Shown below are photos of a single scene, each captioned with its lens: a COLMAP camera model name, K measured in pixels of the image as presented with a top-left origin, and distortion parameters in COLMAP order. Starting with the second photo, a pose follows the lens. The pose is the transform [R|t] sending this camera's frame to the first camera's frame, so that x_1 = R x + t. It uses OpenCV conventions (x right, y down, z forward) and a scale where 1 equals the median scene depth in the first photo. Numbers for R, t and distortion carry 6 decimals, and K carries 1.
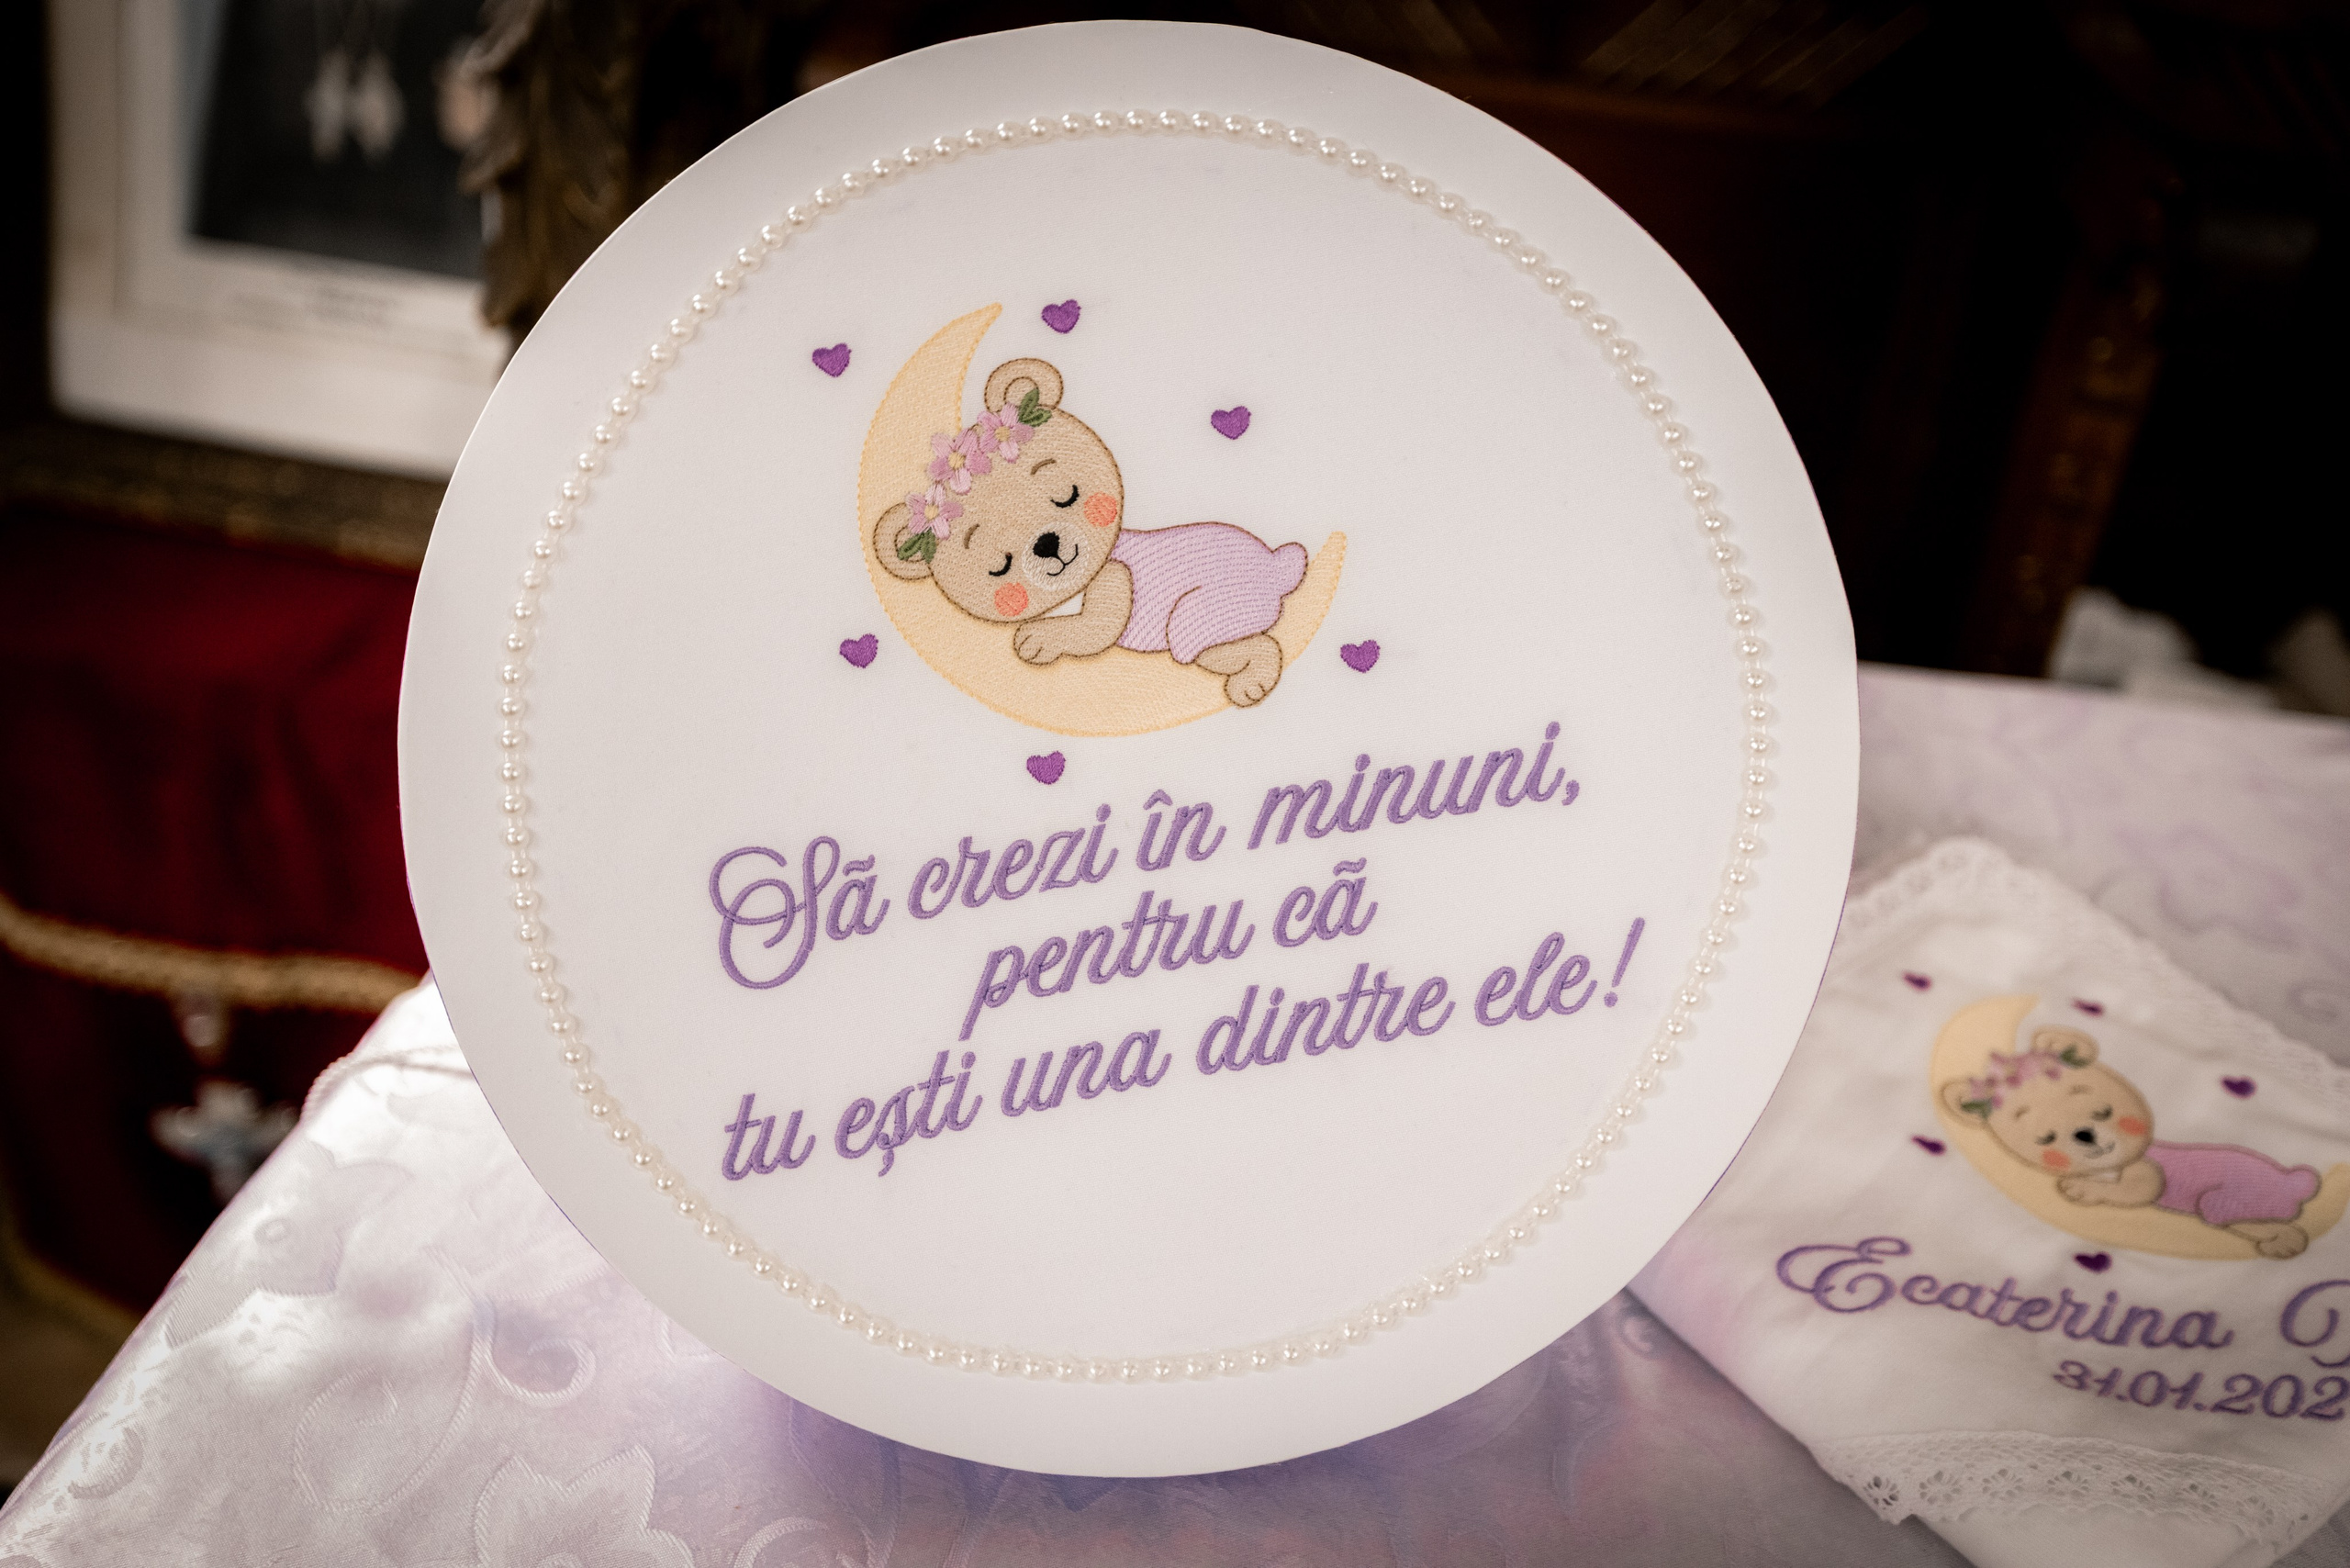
lens RADIAL K [[2253.2, 0, 1156.9], [0, 2253.2, 779.5], [0, 0, 1]] dist [-0.005900, -0.001229]
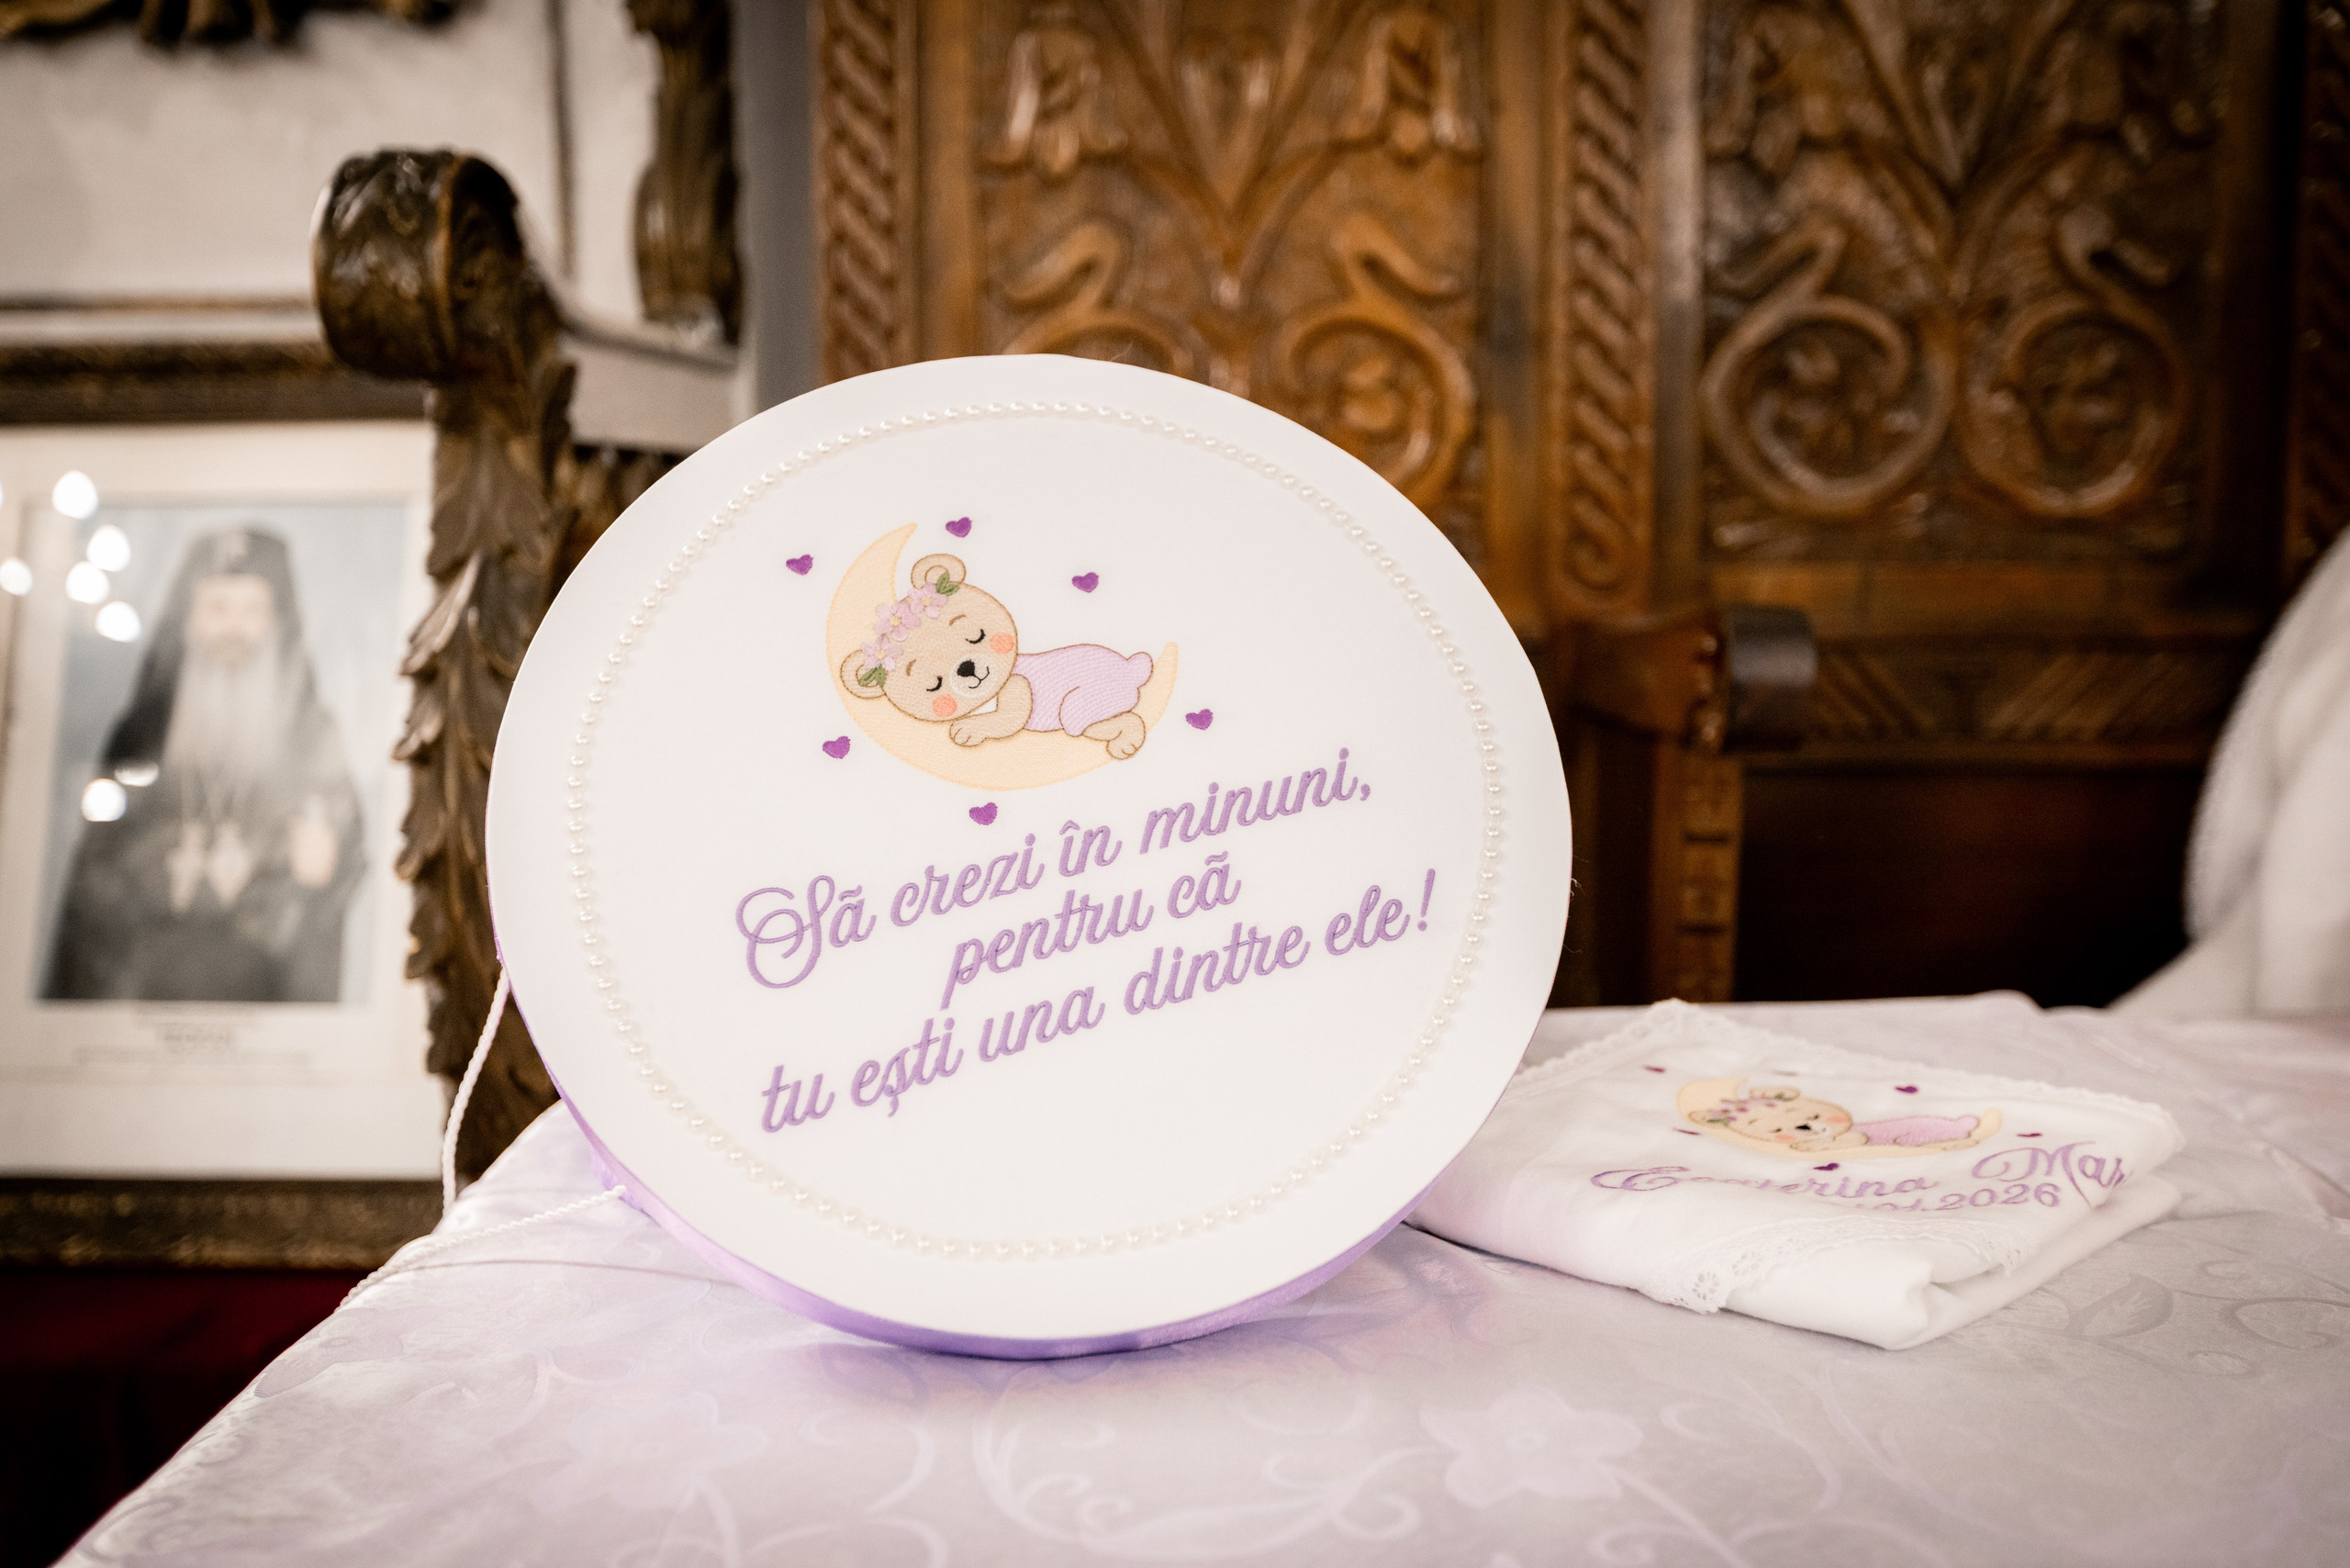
lens RADIAL K [[2253.2, 0, 1156.9], [0, 2253.2, 779.5], [0, 0, 1]] dist [-0.005900, -0.001229]
pose [[0.983419, -0.084930, 0.160230, -0.161357], [0.146918, 0.891086, -0.429397, 0.569662], [-0.106310, 0.445818, 0.888788, -0.216340]]
